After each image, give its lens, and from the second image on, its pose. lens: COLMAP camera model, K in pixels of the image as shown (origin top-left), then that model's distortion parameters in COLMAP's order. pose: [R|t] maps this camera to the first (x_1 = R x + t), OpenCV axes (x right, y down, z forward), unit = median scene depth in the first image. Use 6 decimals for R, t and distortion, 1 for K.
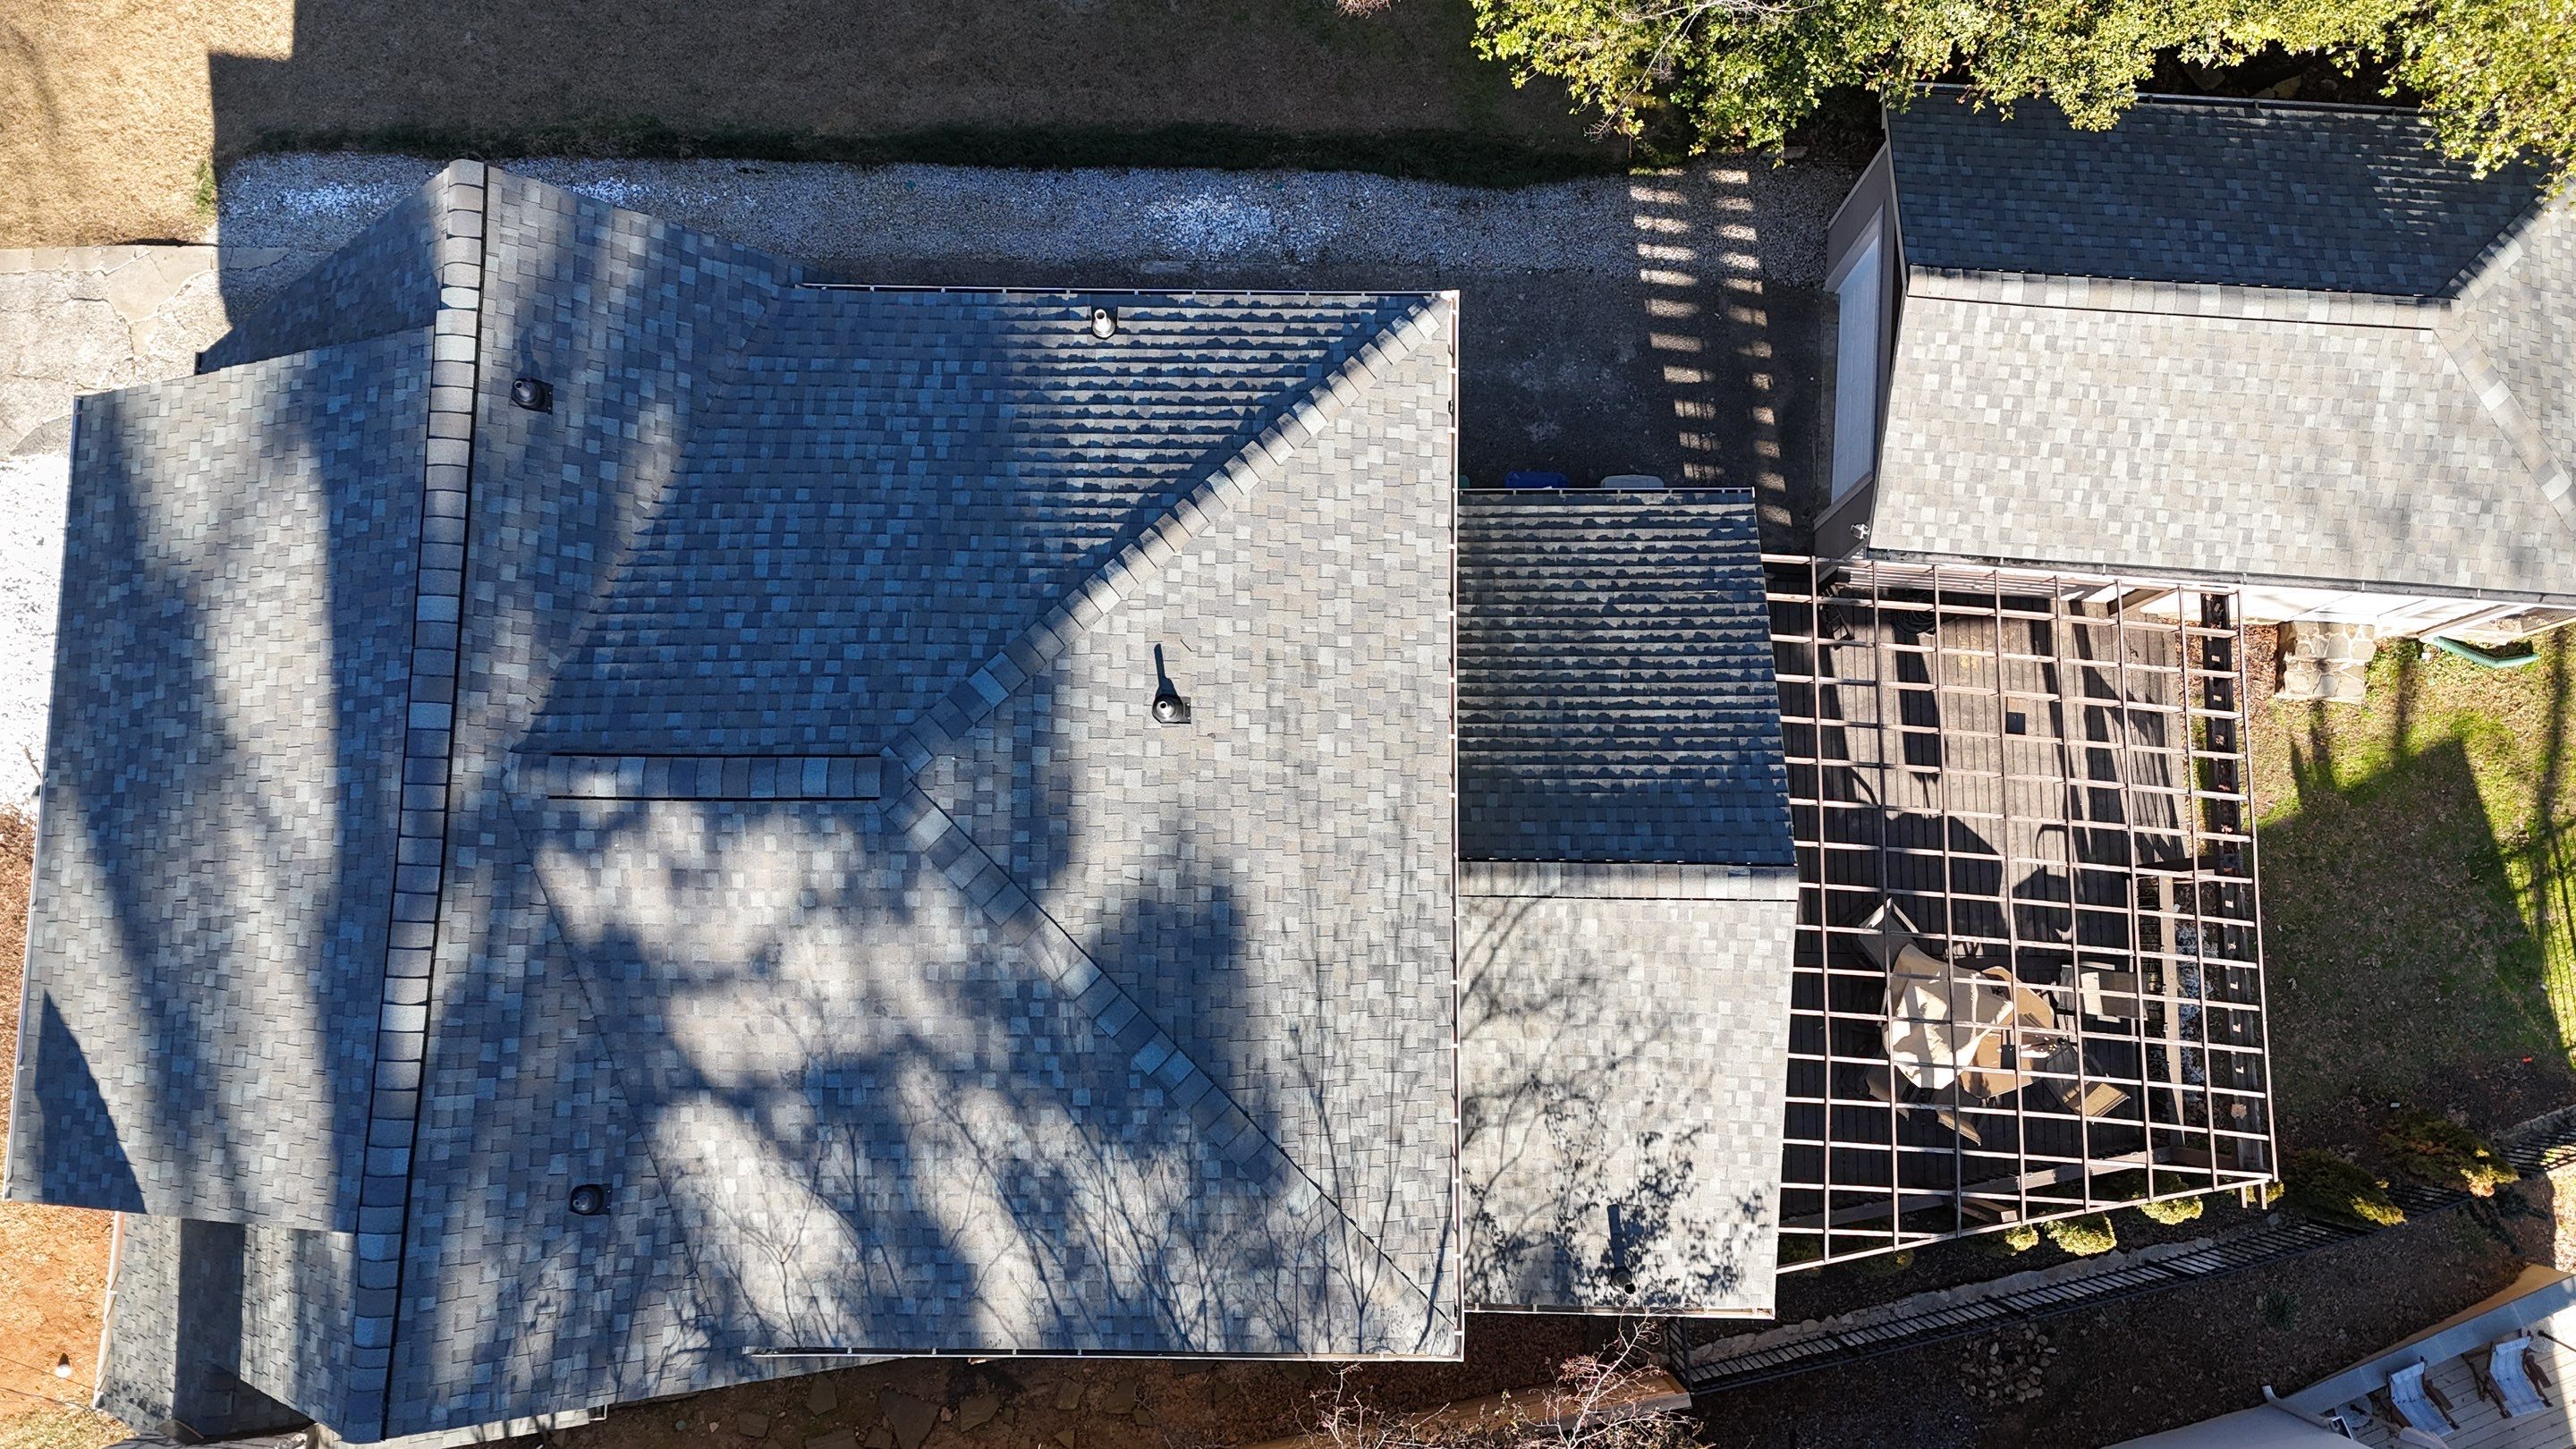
lens RADIAL K [[1882.4, 0, 1304.5], [0, 1882.4, 727.0], [0, 0, 1]] dist [0.079254, -0.065906]
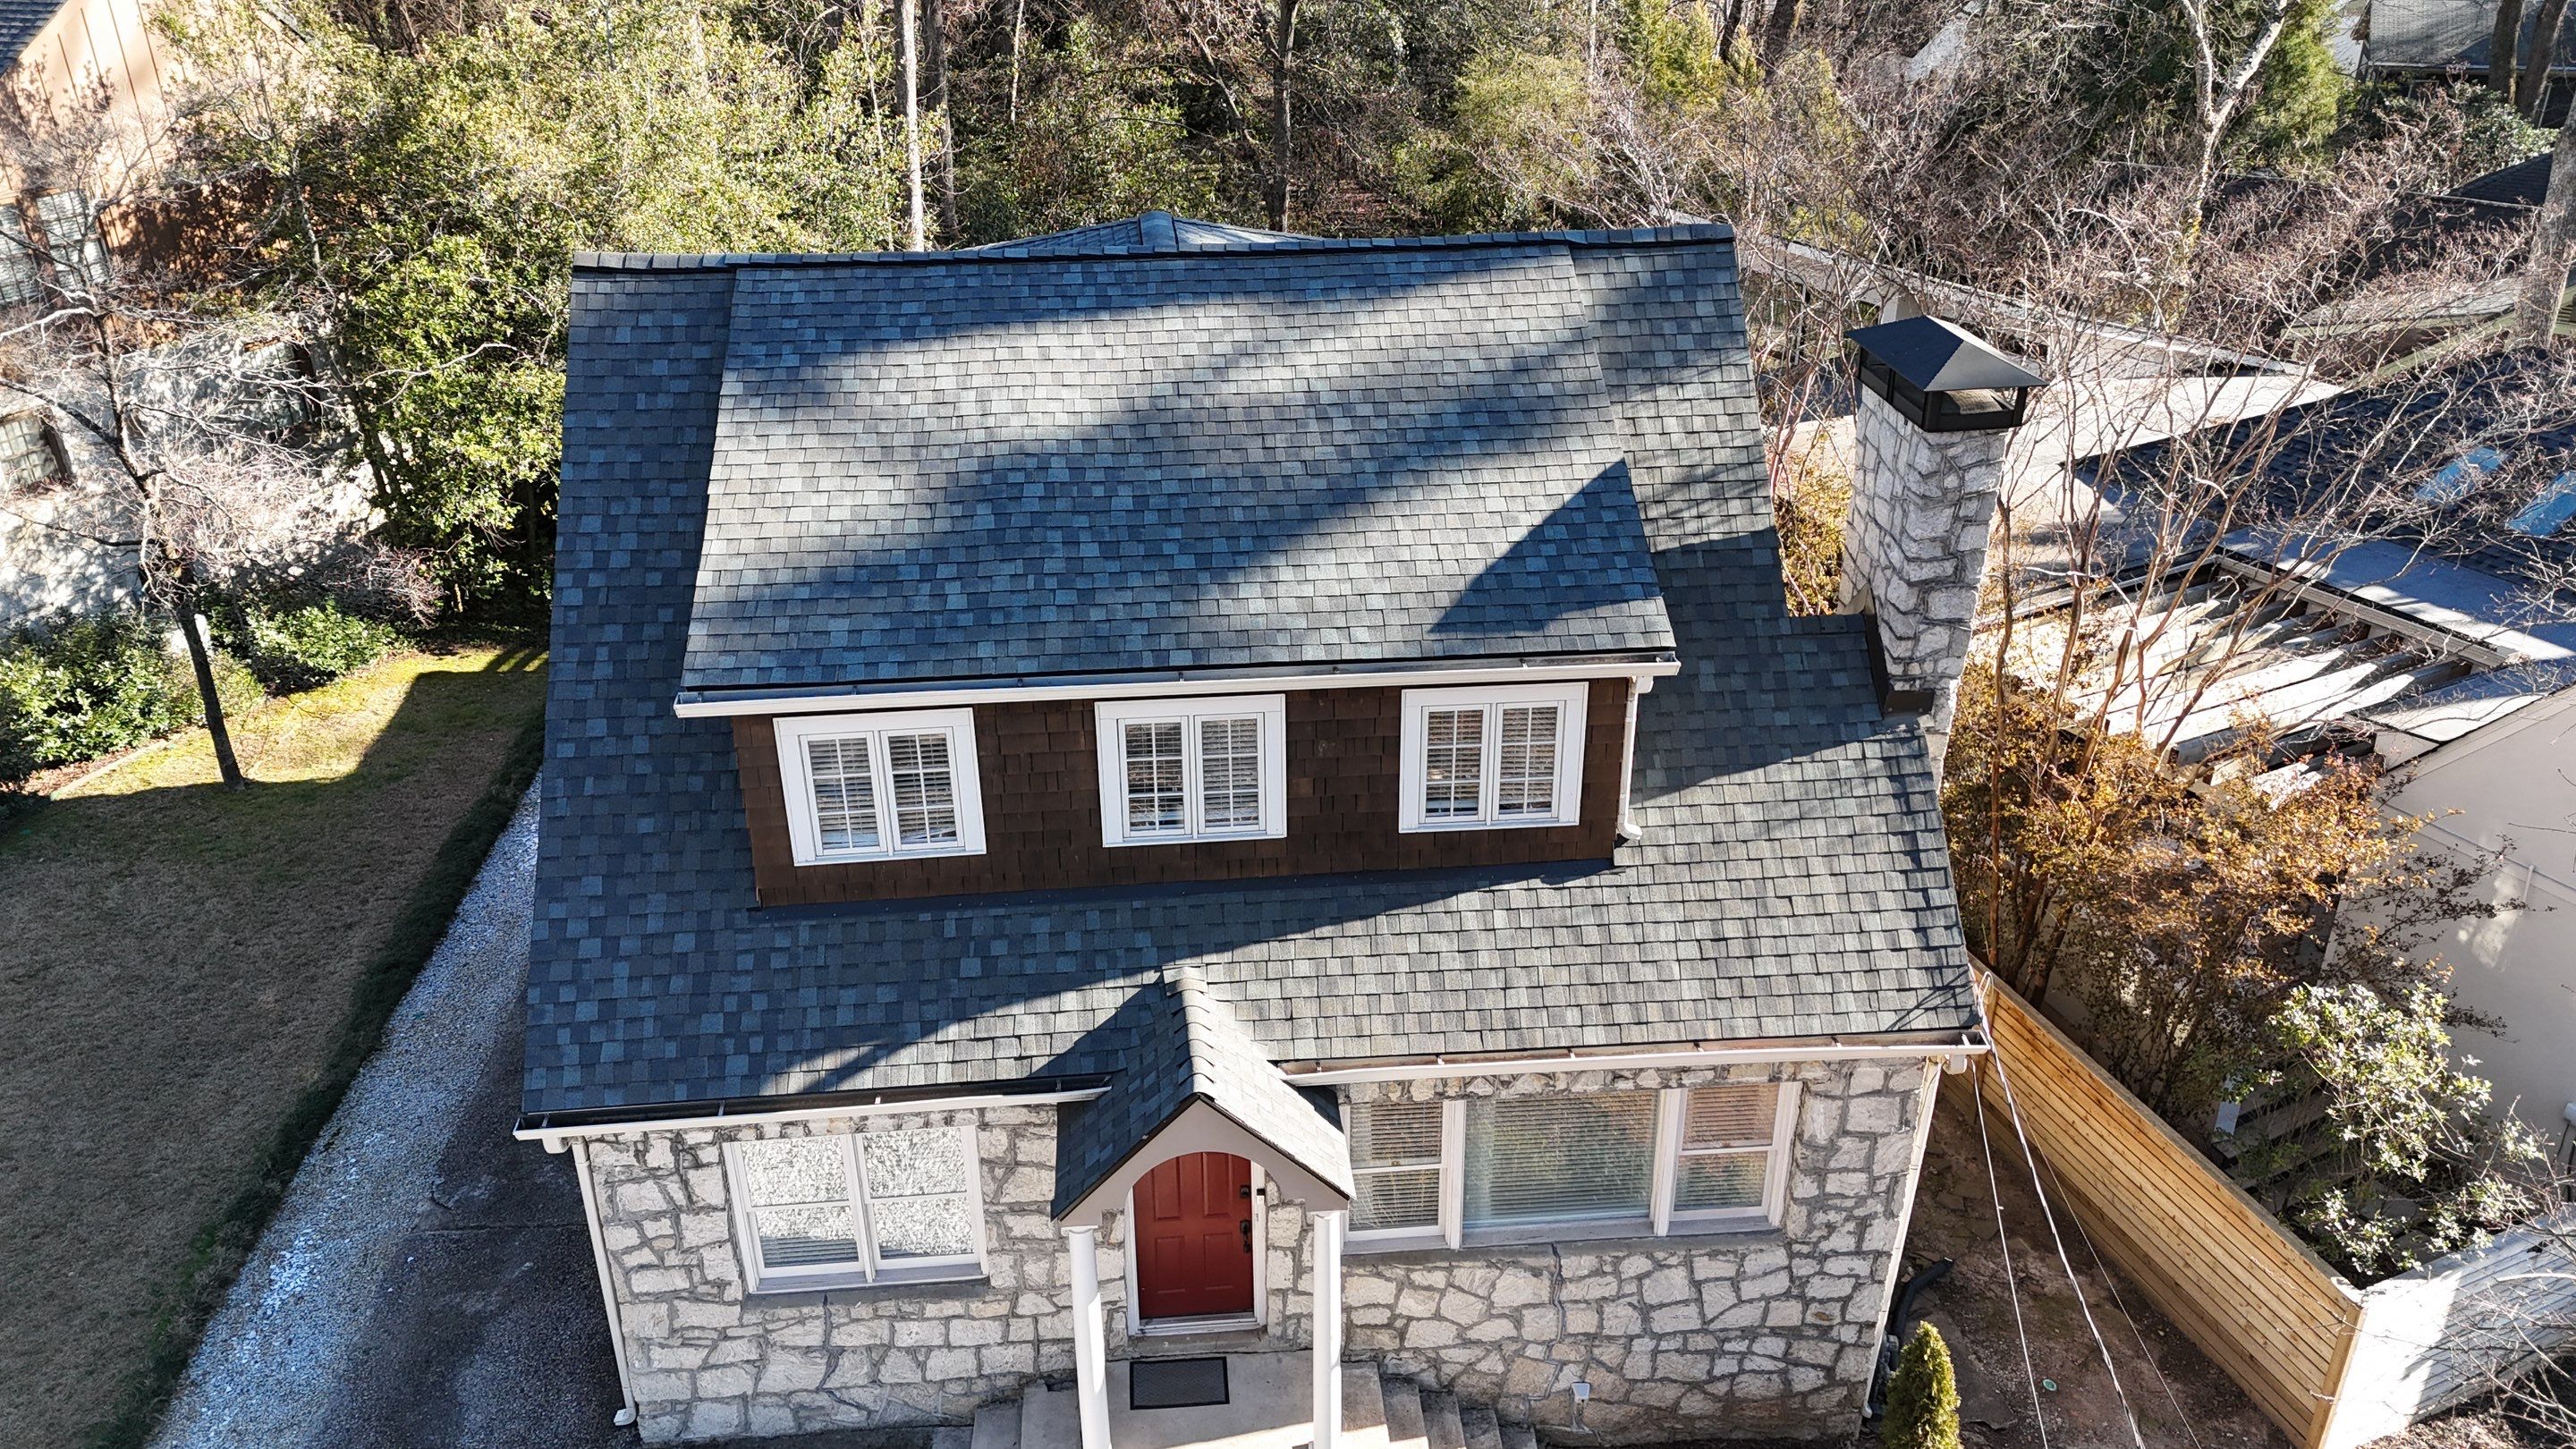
lens RADIAL K [[1882.4, 0, 1304.5], [0, 1882.4, 727.0], [0, 0, 1]] dist [0.079254, -0.065906]
pose [[-0.101345, -0.428758, 0.897717, -0.965731], [0.988307, 0.059941, 0.140200, -0.019942], [-0.113922, 0.901429, 0.417670, 0.479494]]
